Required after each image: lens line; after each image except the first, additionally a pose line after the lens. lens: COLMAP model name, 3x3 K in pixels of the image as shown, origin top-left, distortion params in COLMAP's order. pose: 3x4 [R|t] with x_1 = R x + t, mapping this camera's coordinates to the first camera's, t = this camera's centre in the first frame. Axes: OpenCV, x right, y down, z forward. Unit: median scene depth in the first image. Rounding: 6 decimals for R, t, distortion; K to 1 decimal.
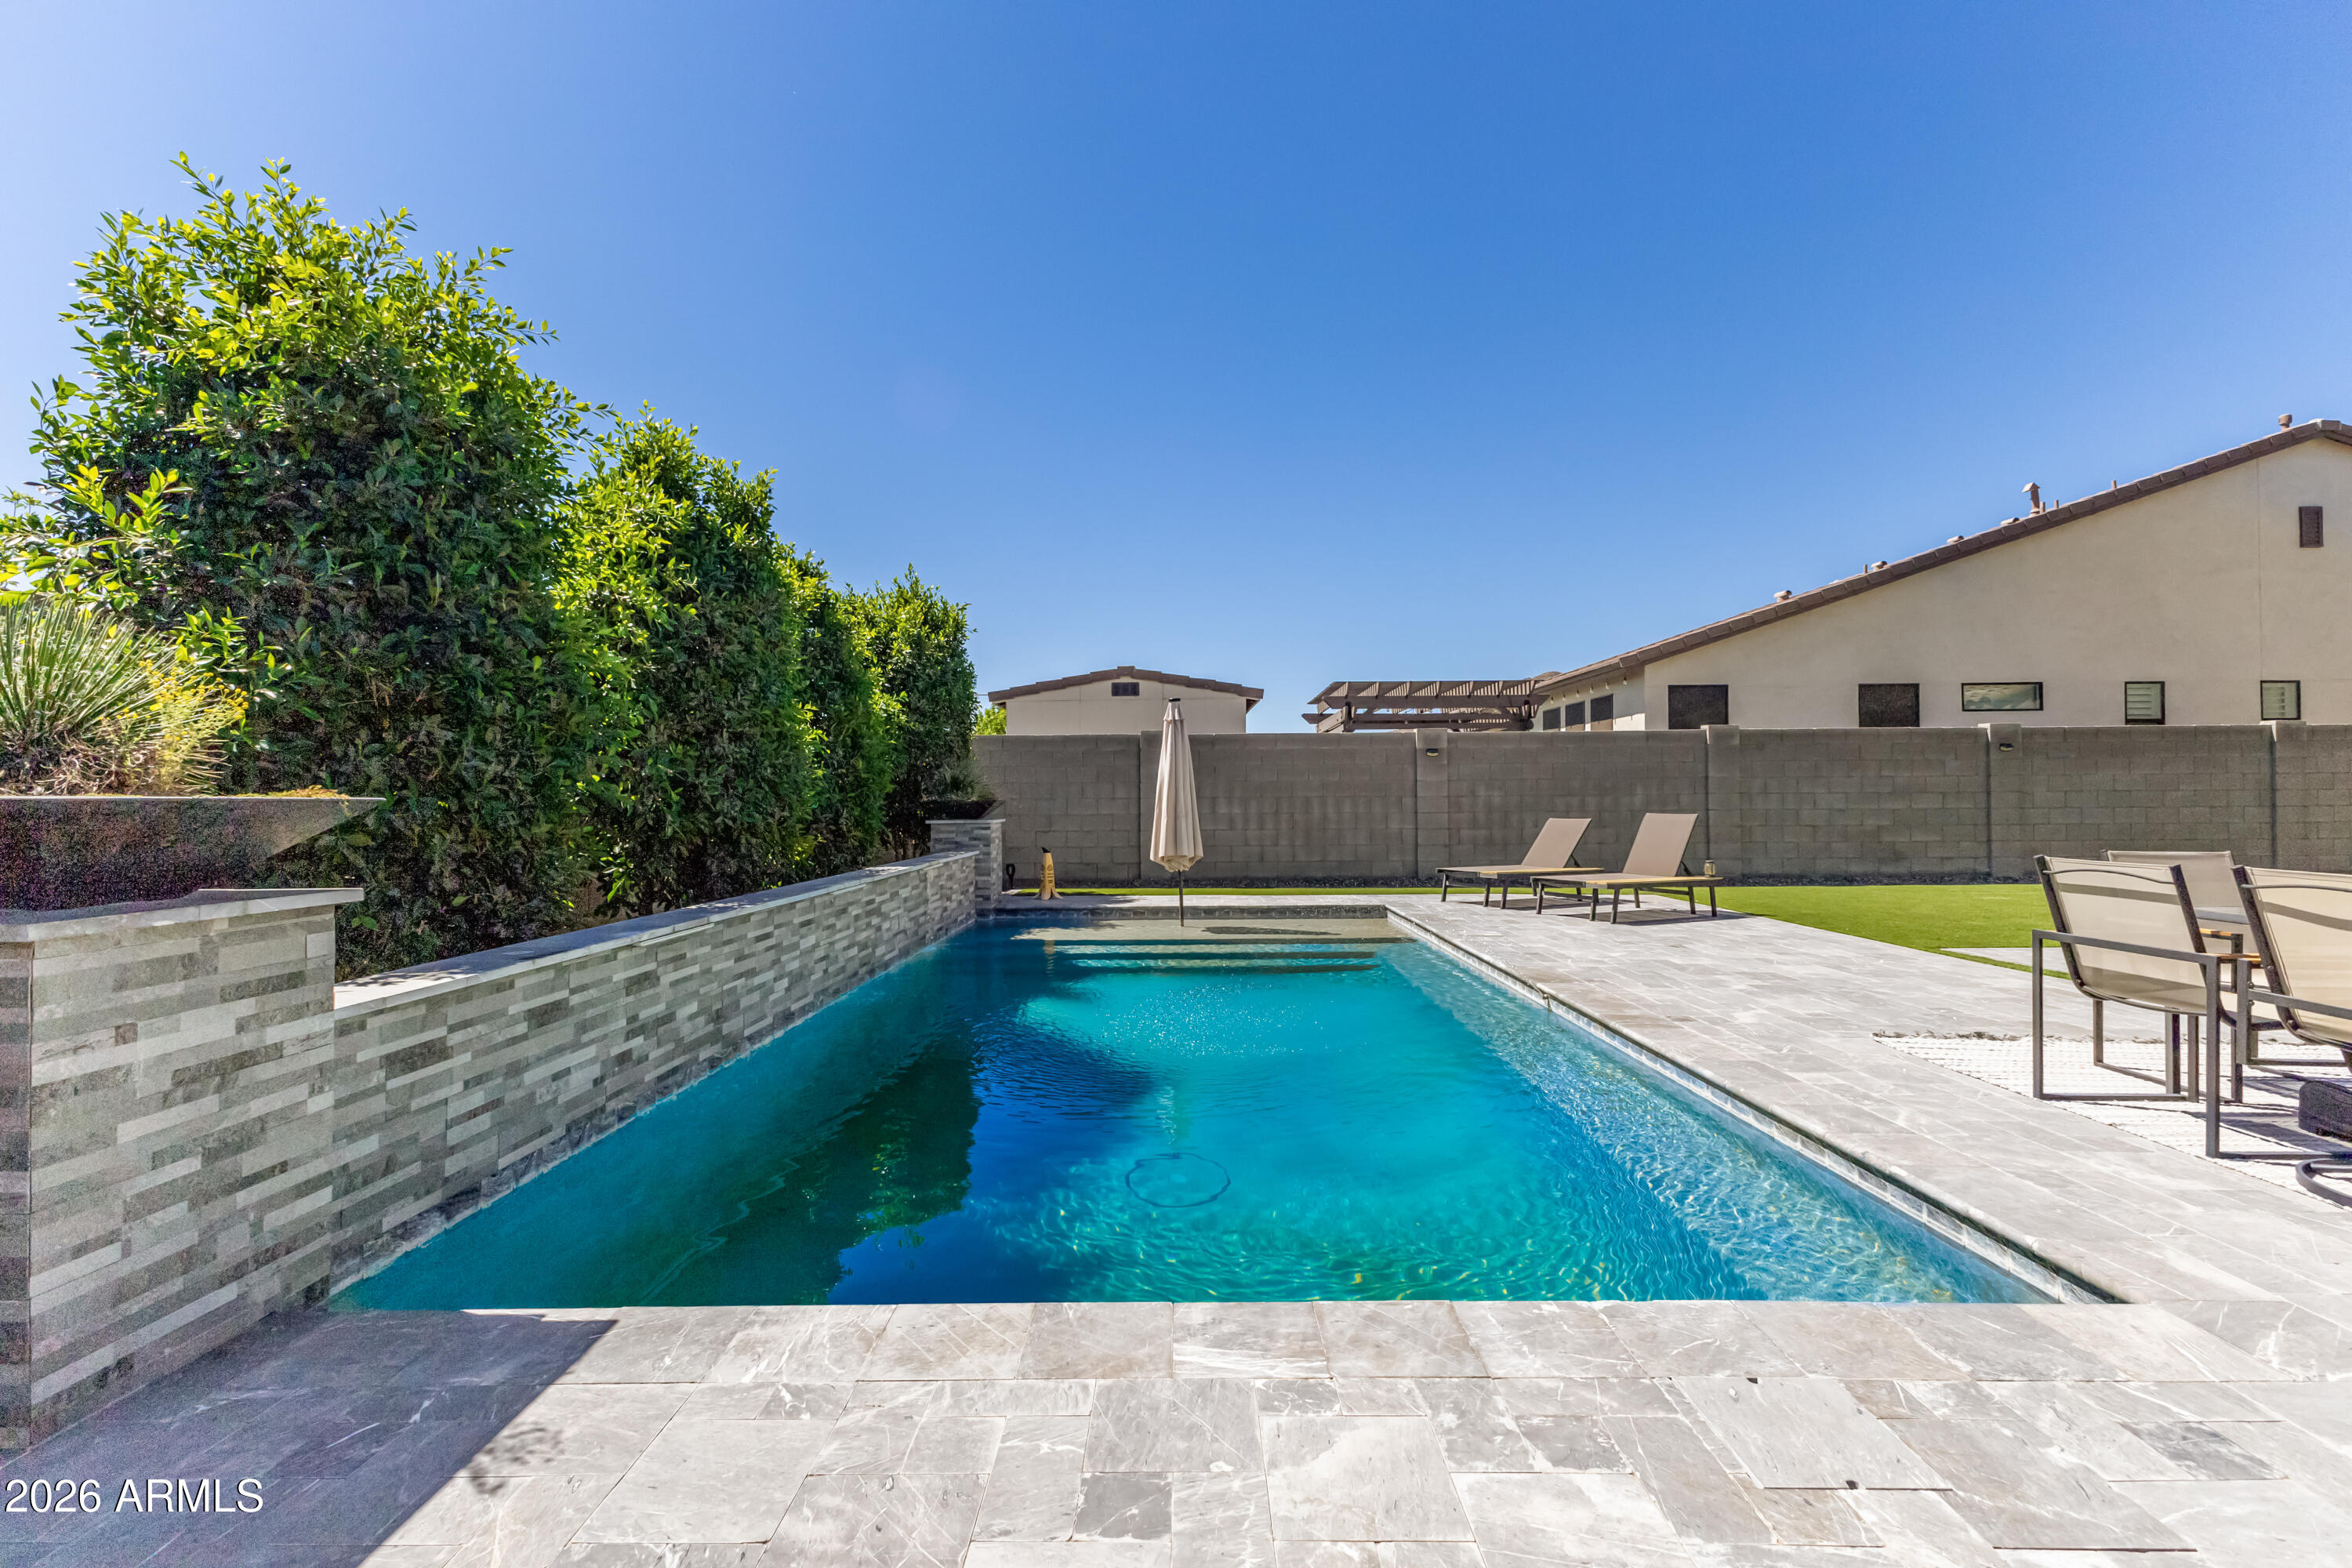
lens RADIAL K [[1022.2, 0, 1172.8], [0, 1022.2, 805.7], [0, 0, 1]] dist [0.008249, 0.000560]
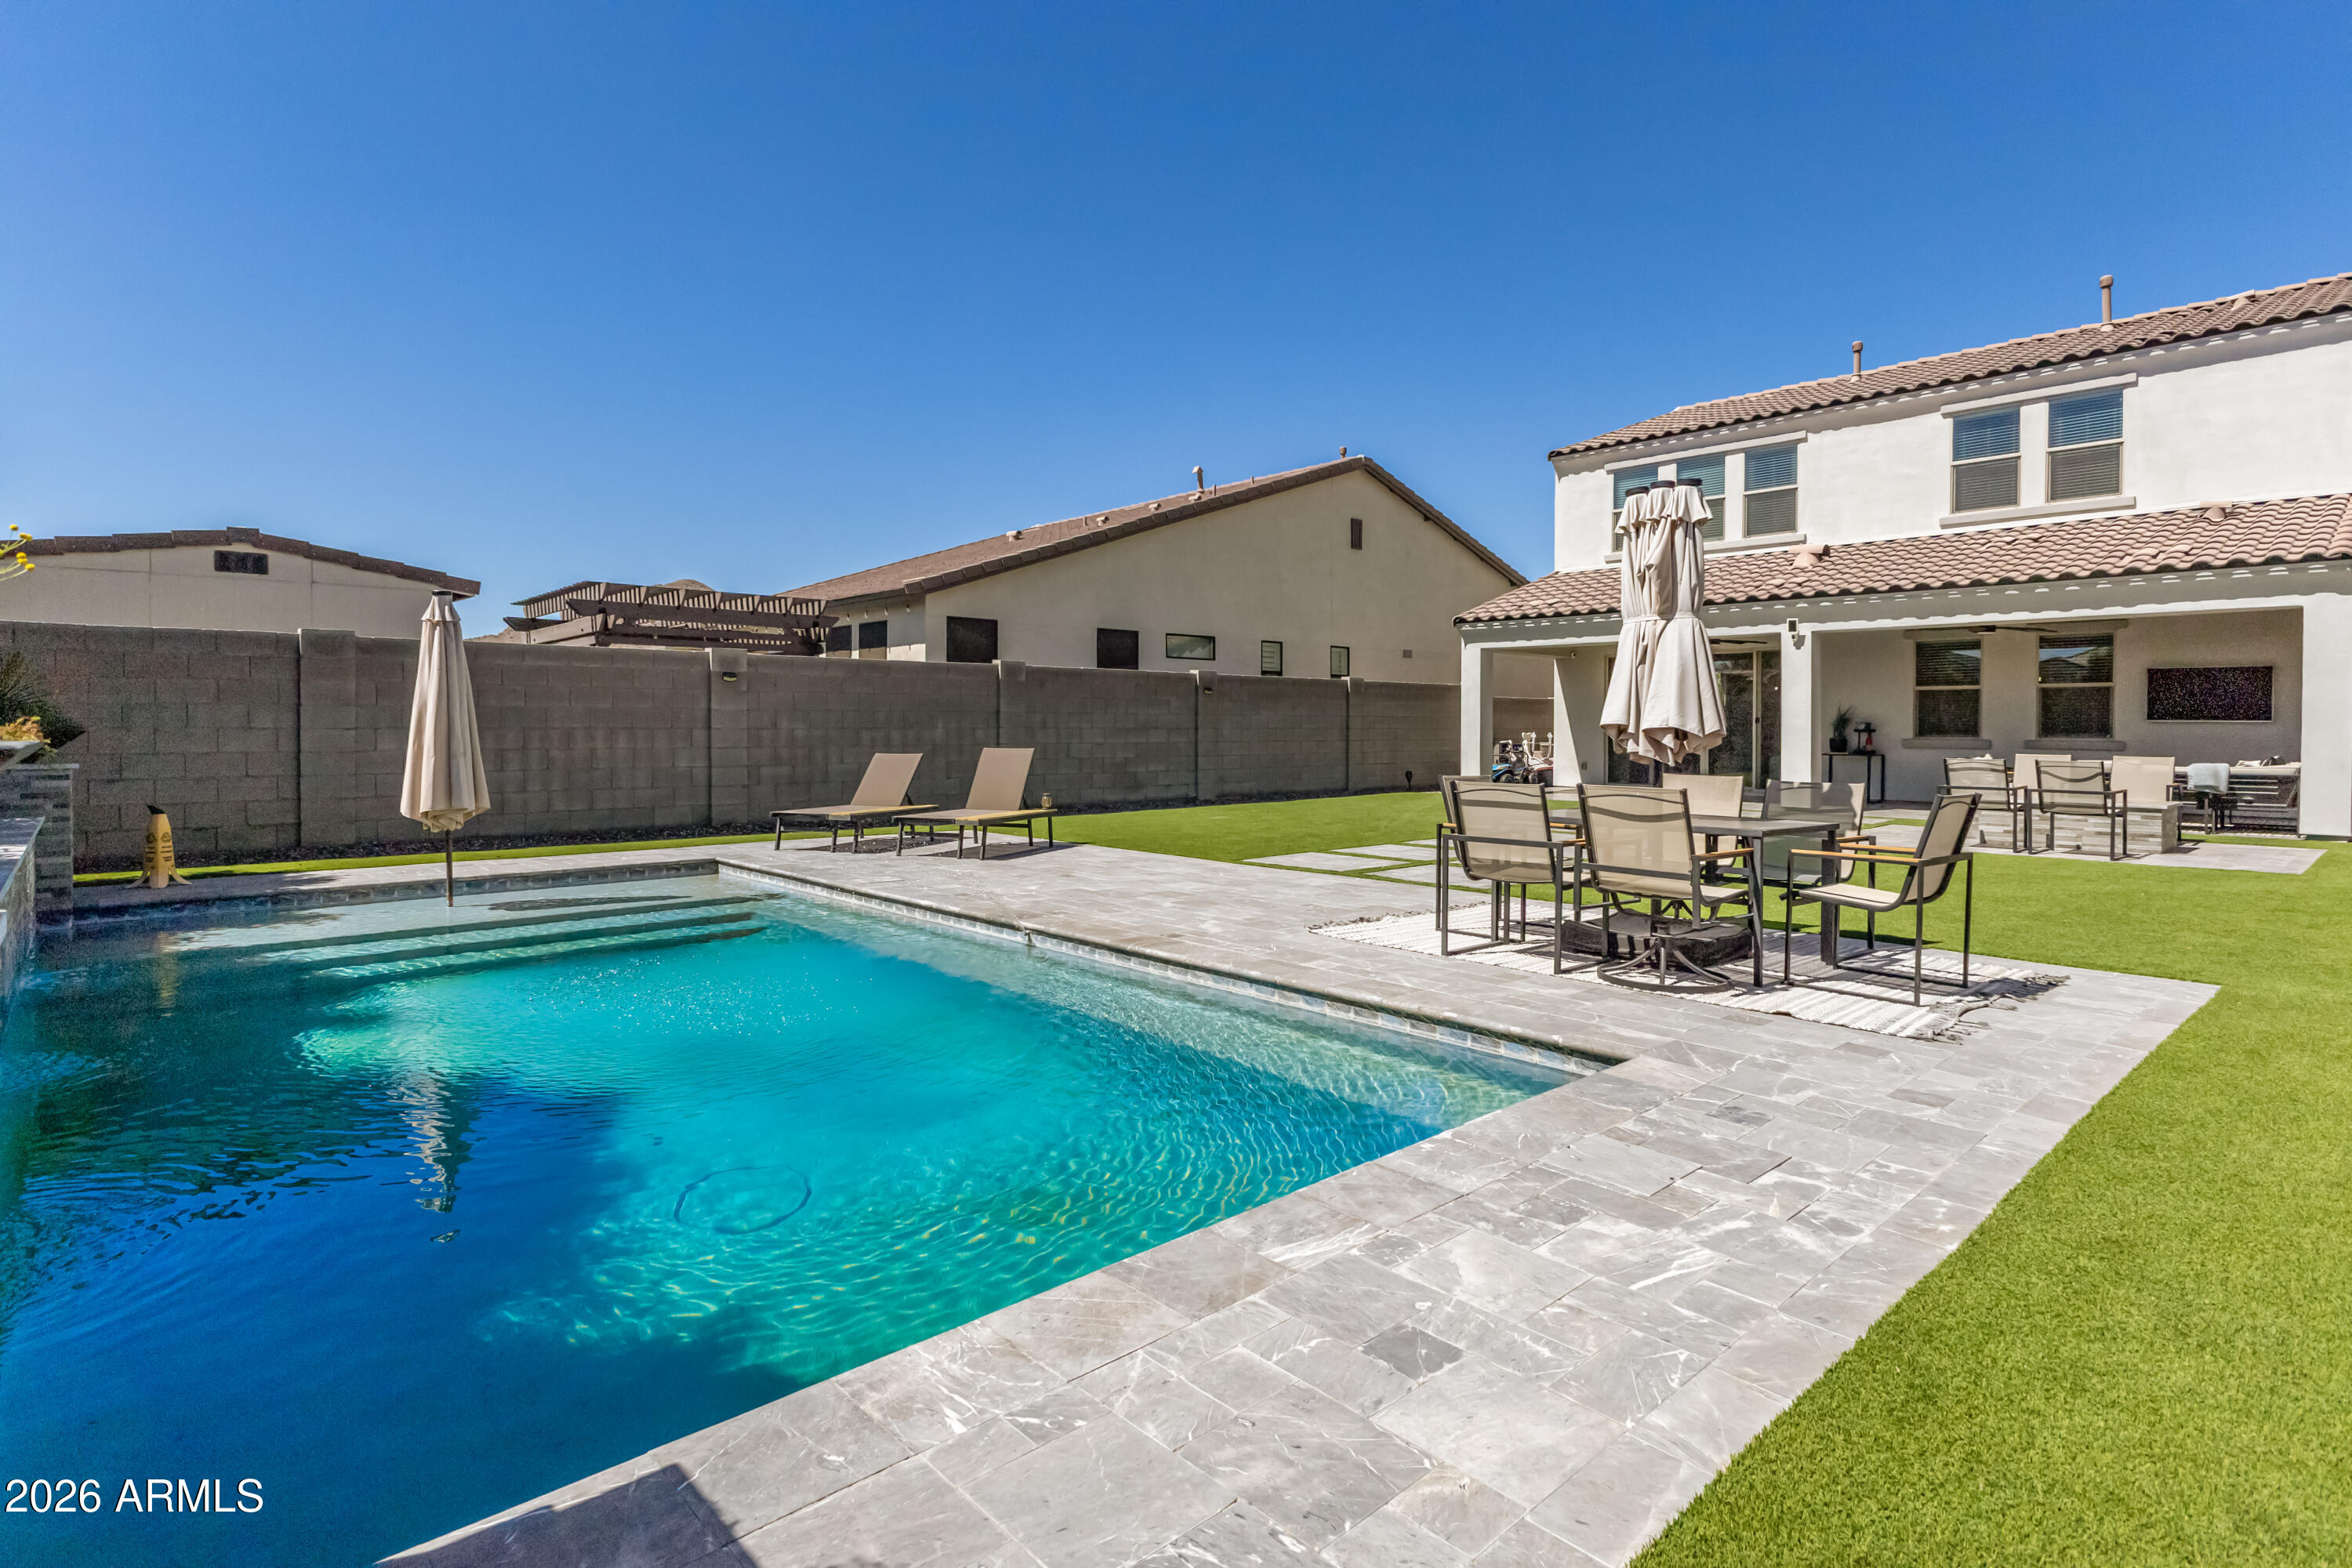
lens RADIAL K [[1180.6, 0, 1178.6], [0, 1180.6, 758.4], [0, 0, 1]] dist [0.008953, 0.000212]
pose [[0.730411, -0.009928, 0.682936, -0.182231], [-0.002321, 0.999852, 0.017018, -0.002362], [-0.683004, -0.014016, 0.730280, 0.032841]]
